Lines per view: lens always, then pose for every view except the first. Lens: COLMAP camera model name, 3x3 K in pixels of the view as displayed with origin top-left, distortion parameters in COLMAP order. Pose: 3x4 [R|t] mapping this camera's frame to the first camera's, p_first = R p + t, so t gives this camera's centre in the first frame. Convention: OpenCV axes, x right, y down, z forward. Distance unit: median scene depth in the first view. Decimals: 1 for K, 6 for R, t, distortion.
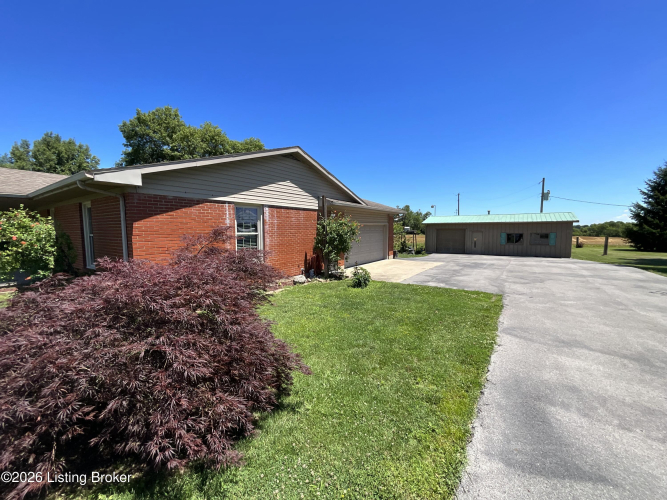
lens RADIAL K [[270.6, 0, 333.5], [0, 270.6, 250.0], [0, 0, 1]] dist [-0.000352, -0.000107]
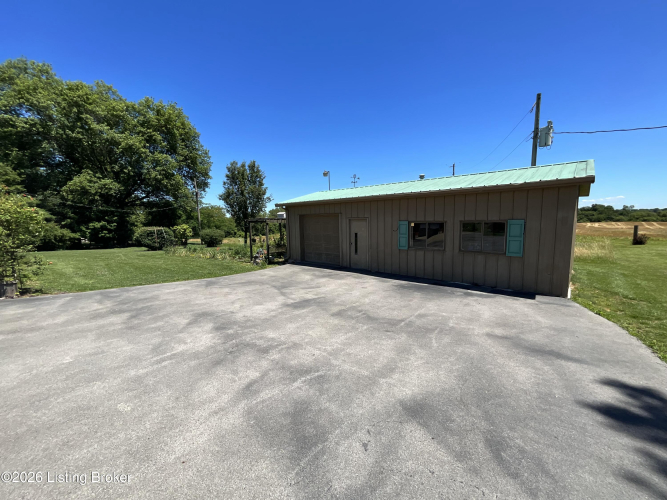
lens RADIAL K [[270.6, 0, 333.5], [0, 270.6, 250.0], [0, 0, 1]] dist [-0.000352, -0.000107]
pose [[0.991867, -0.000834, -0.127274, 0.570858], [0.006142, 0.999127, 0.041315, -0.037478], [0.127129, -0.041761, 0.991007, 0.579692]]
